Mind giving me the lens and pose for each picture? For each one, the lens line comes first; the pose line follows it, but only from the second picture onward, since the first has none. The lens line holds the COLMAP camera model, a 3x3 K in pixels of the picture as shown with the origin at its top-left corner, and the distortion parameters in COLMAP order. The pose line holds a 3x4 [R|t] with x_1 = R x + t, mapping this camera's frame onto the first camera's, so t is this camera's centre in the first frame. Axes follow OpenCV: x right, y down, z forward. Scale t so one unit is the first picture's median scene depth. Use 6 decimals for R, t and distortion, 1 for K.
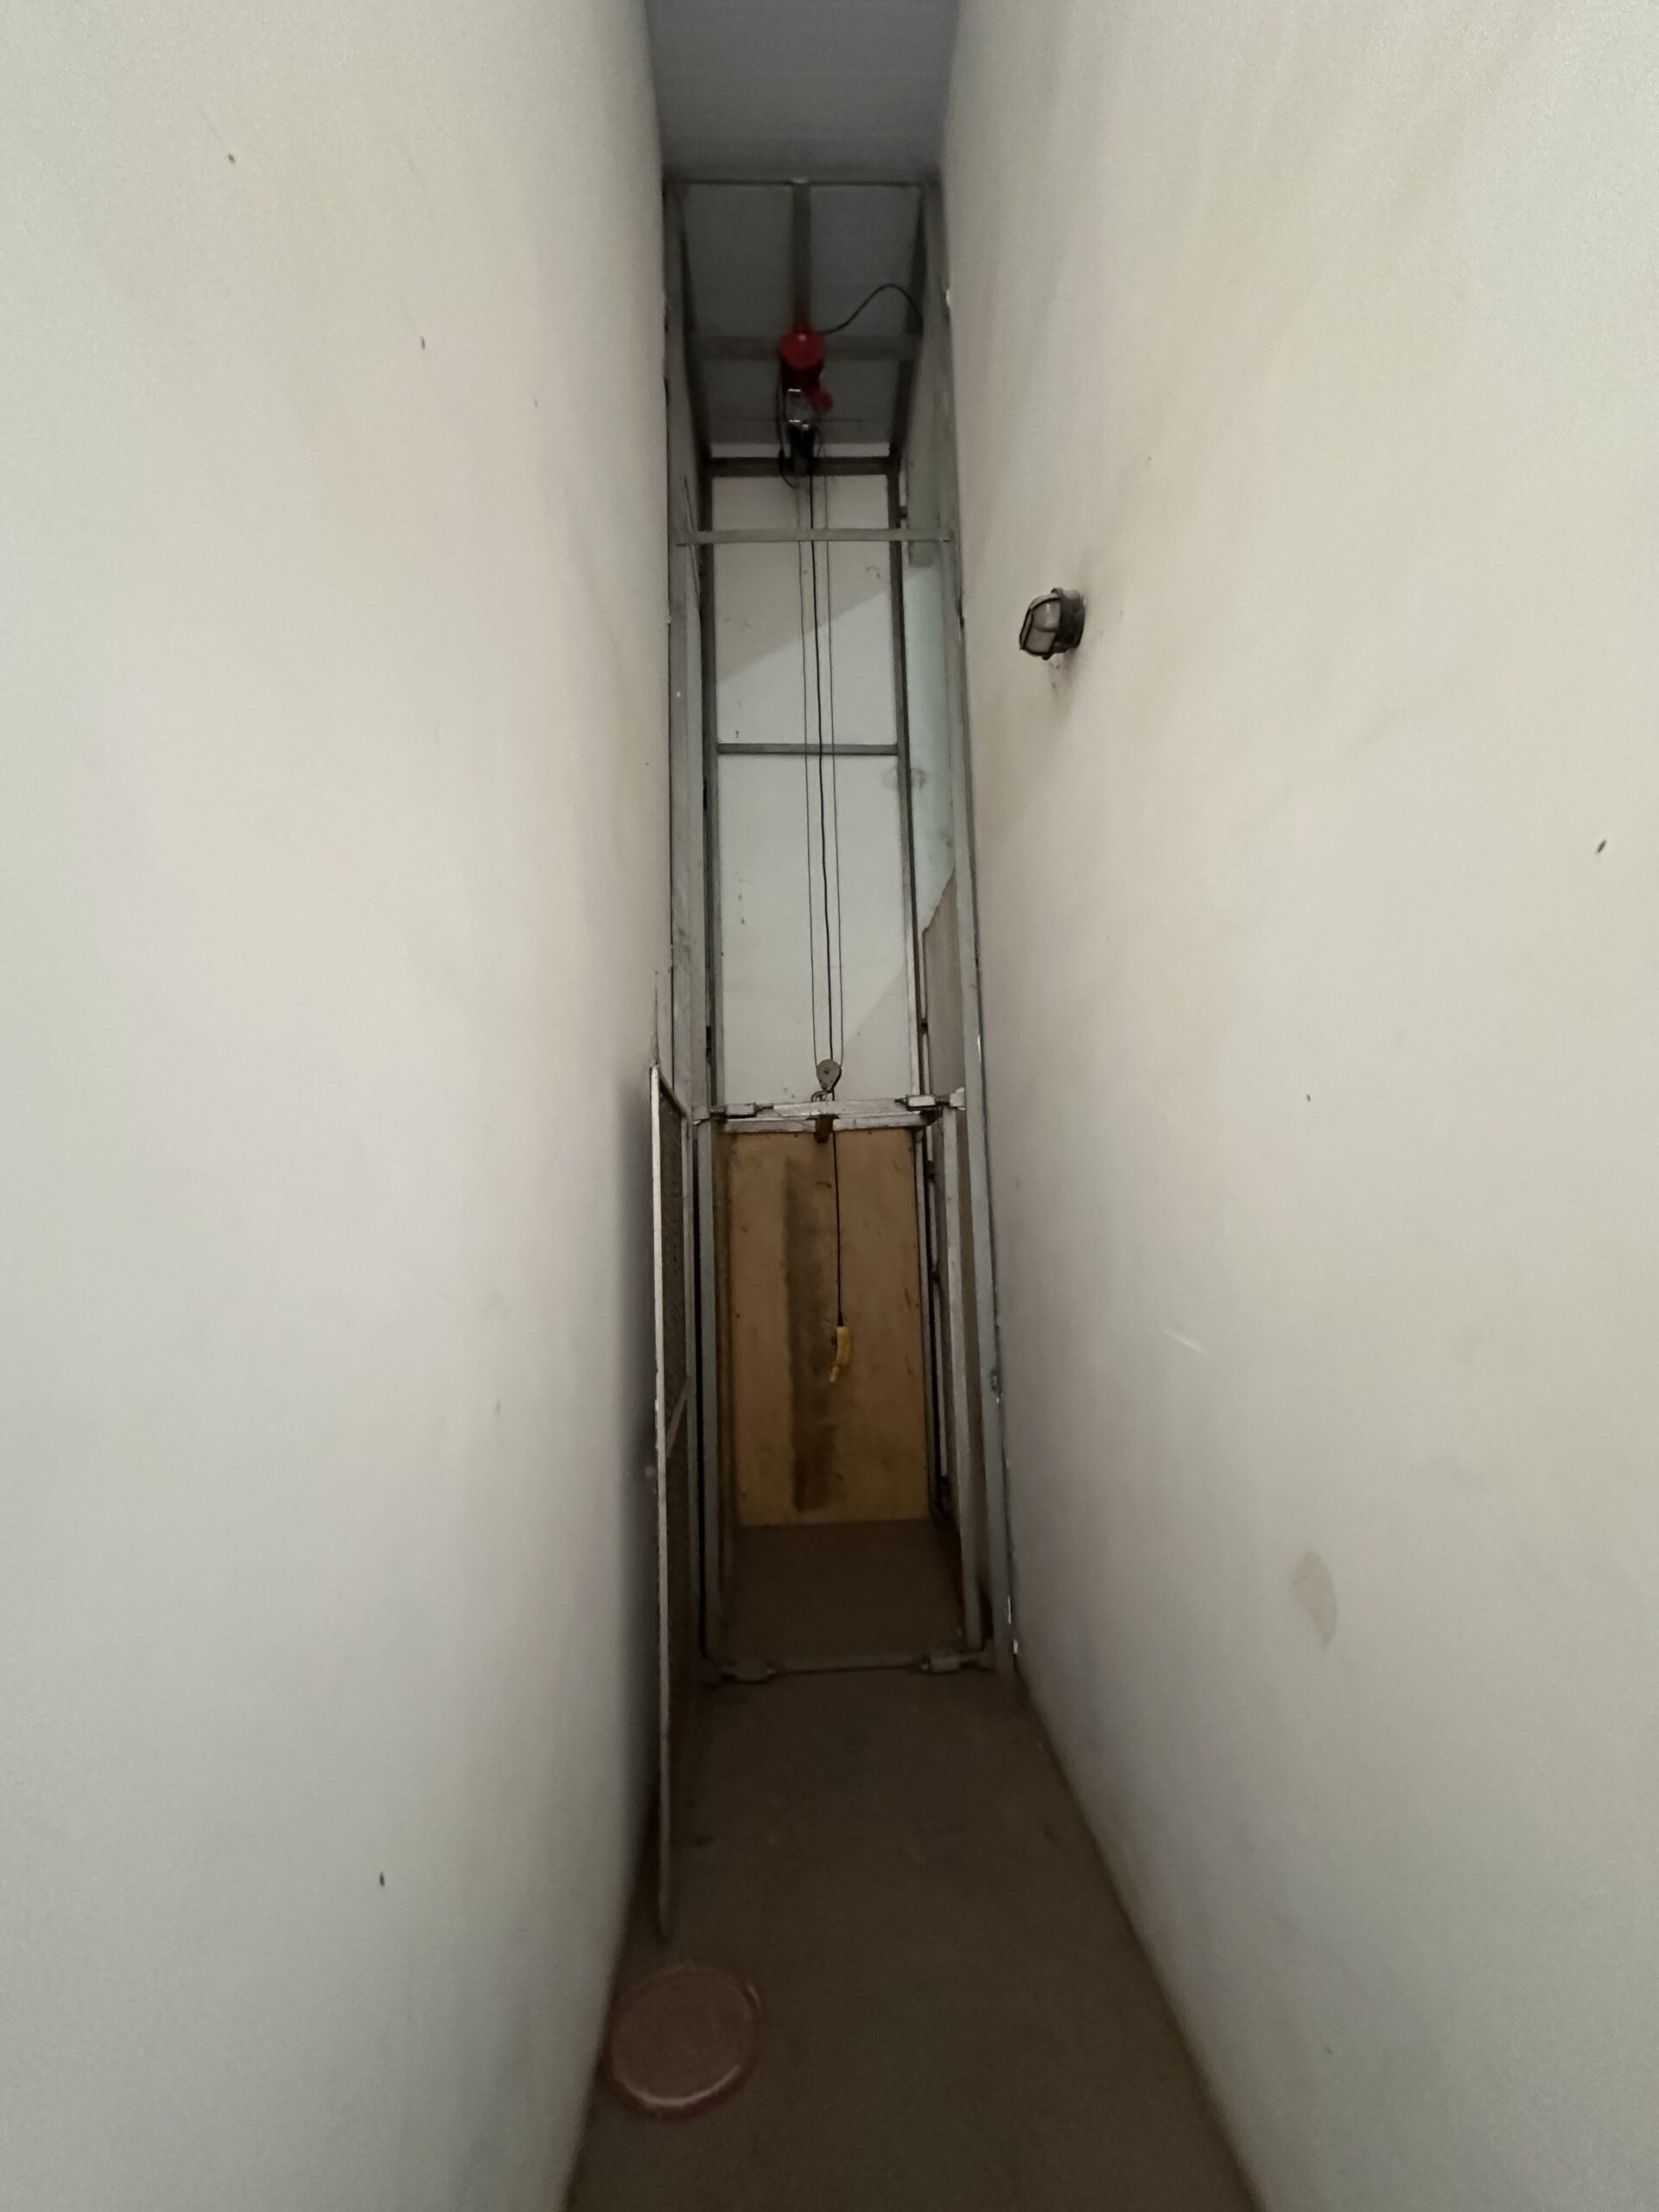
lens RADIAL K [[880.3, 0, 826.3], [0, 880.3, 1104.9], [0, 0, 1]] dist [0.007029, -0.000178]
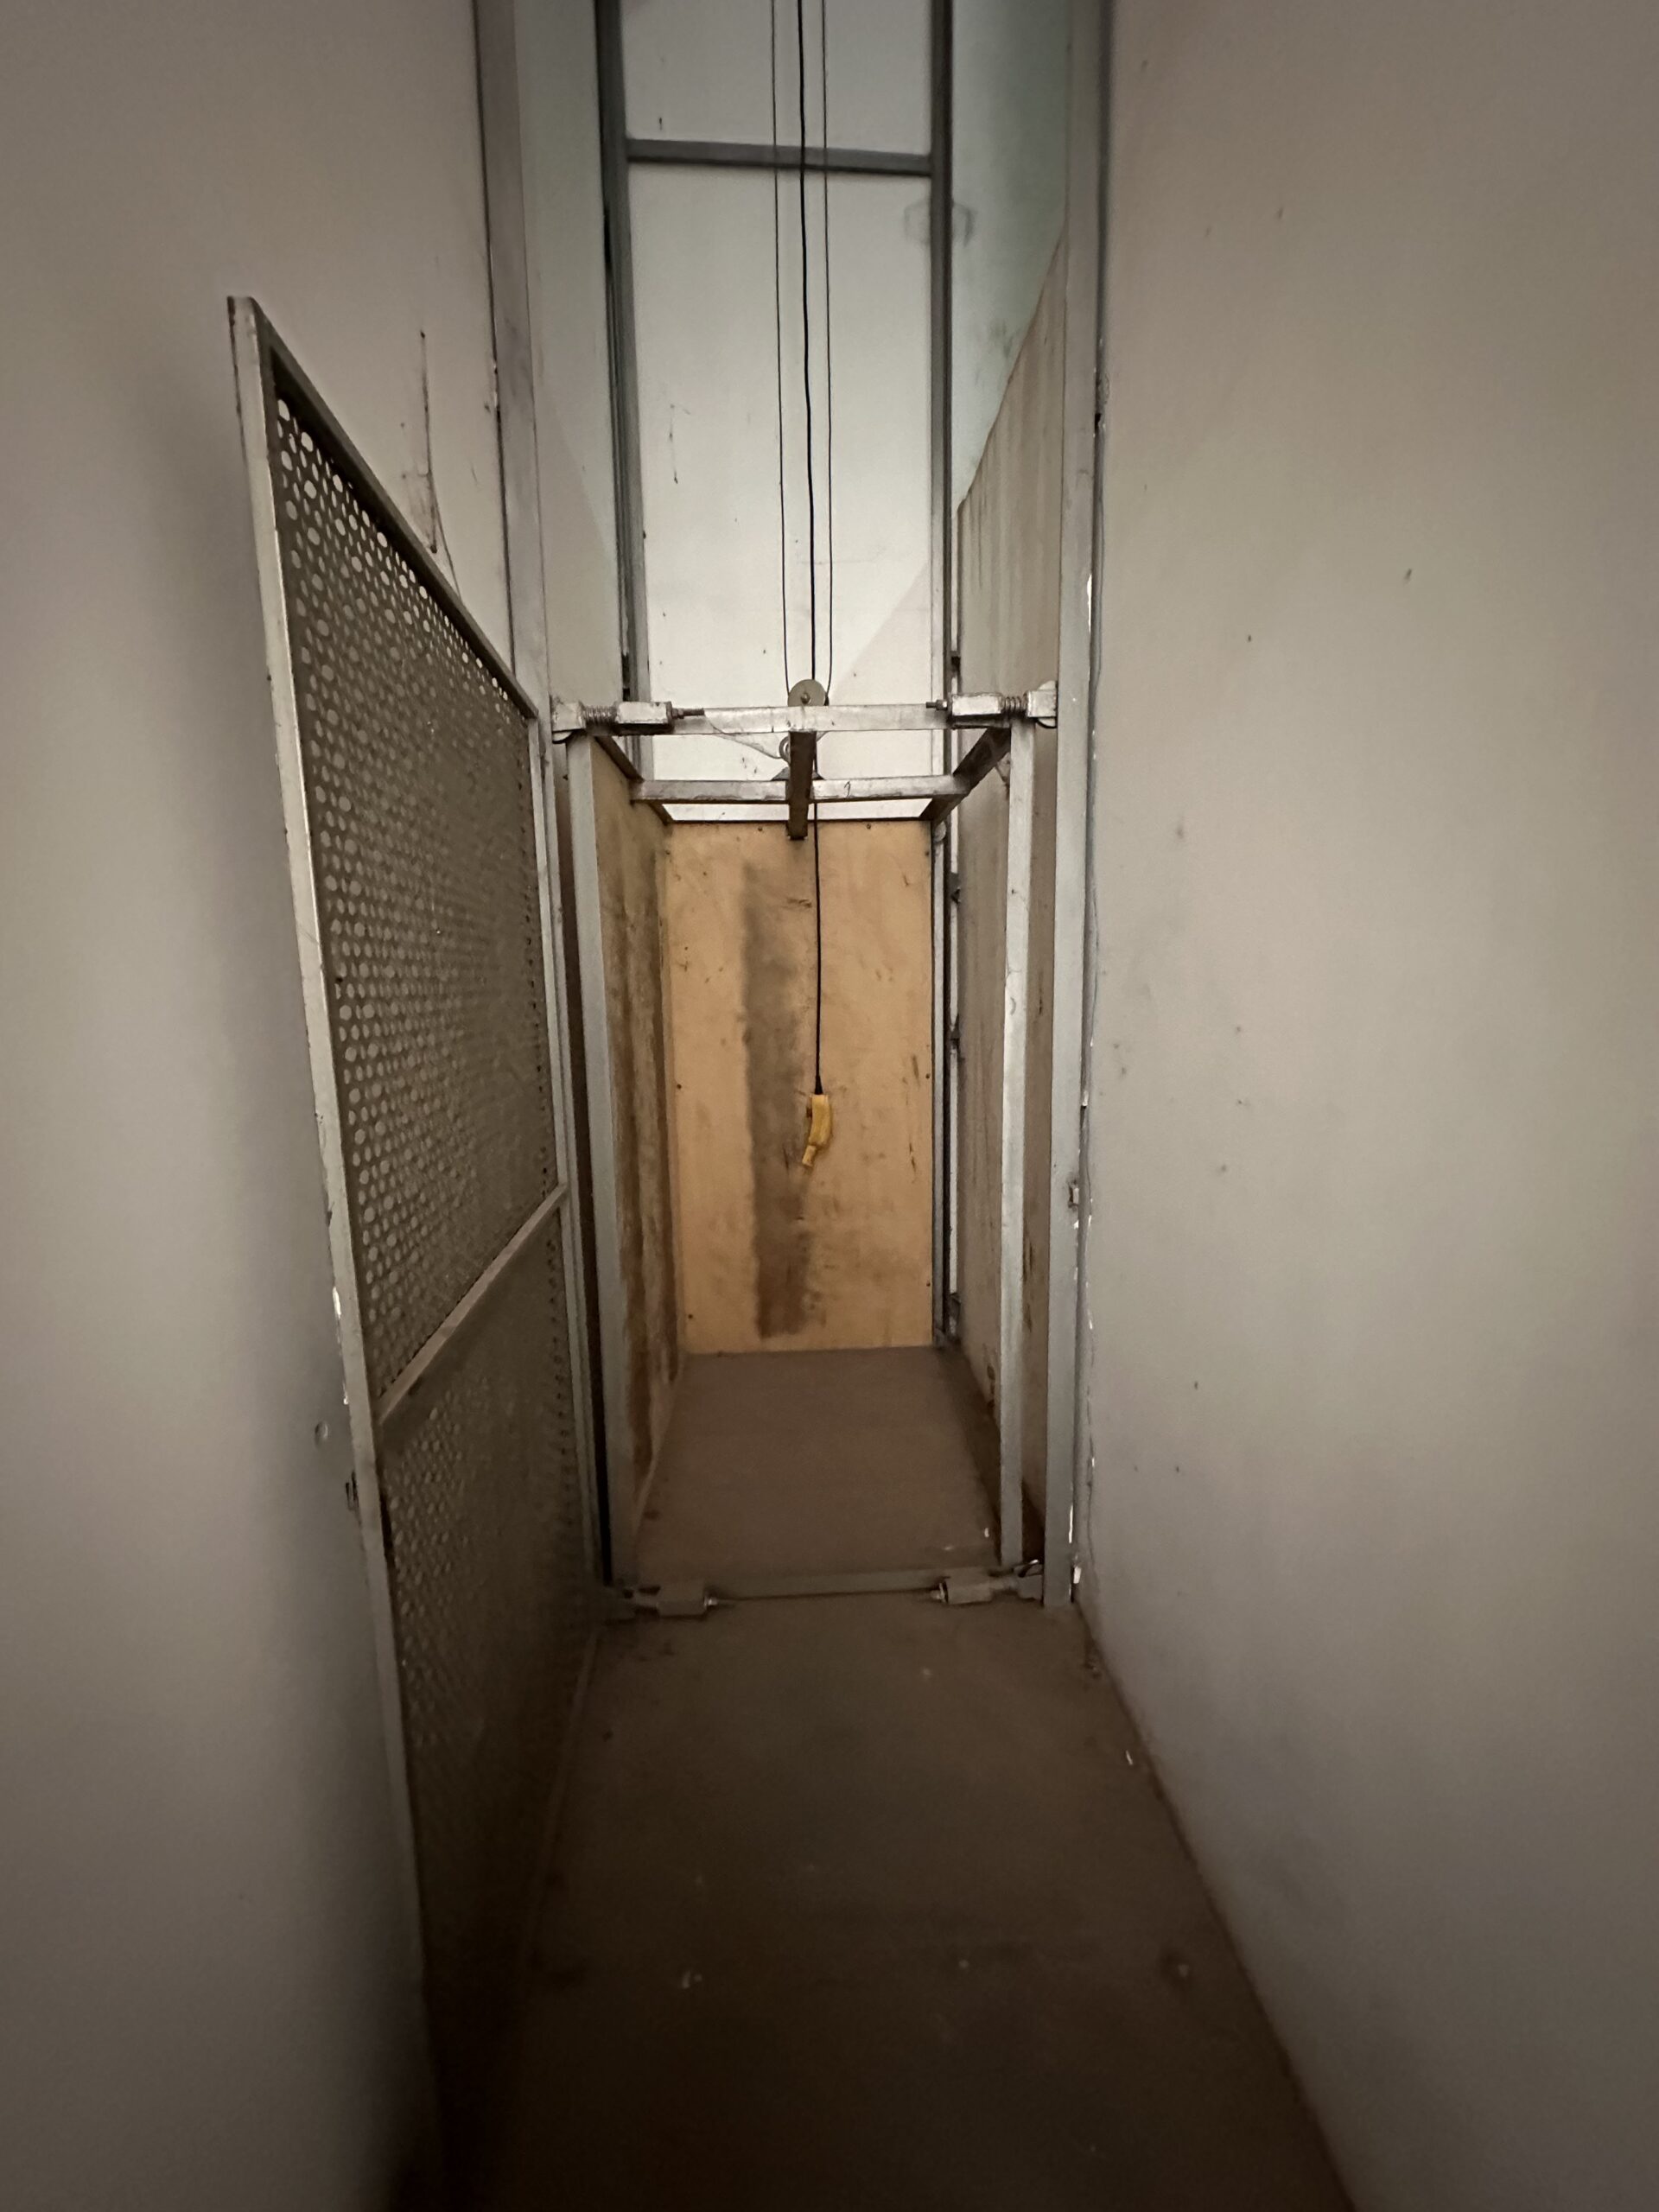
lens RADIAL K [[880.3, 0, 825.6], [0, 880.3, 1103.2], [0, 0, 1]] dist [0.007029, -0.000178]
pose [[0.999710, 0.011363, 0.021225, 0.004557], [-0.016242, 0.969089, 0.246176, 0.073288], [-0.017771, -0.246449, 0.968993, 0.298350]]
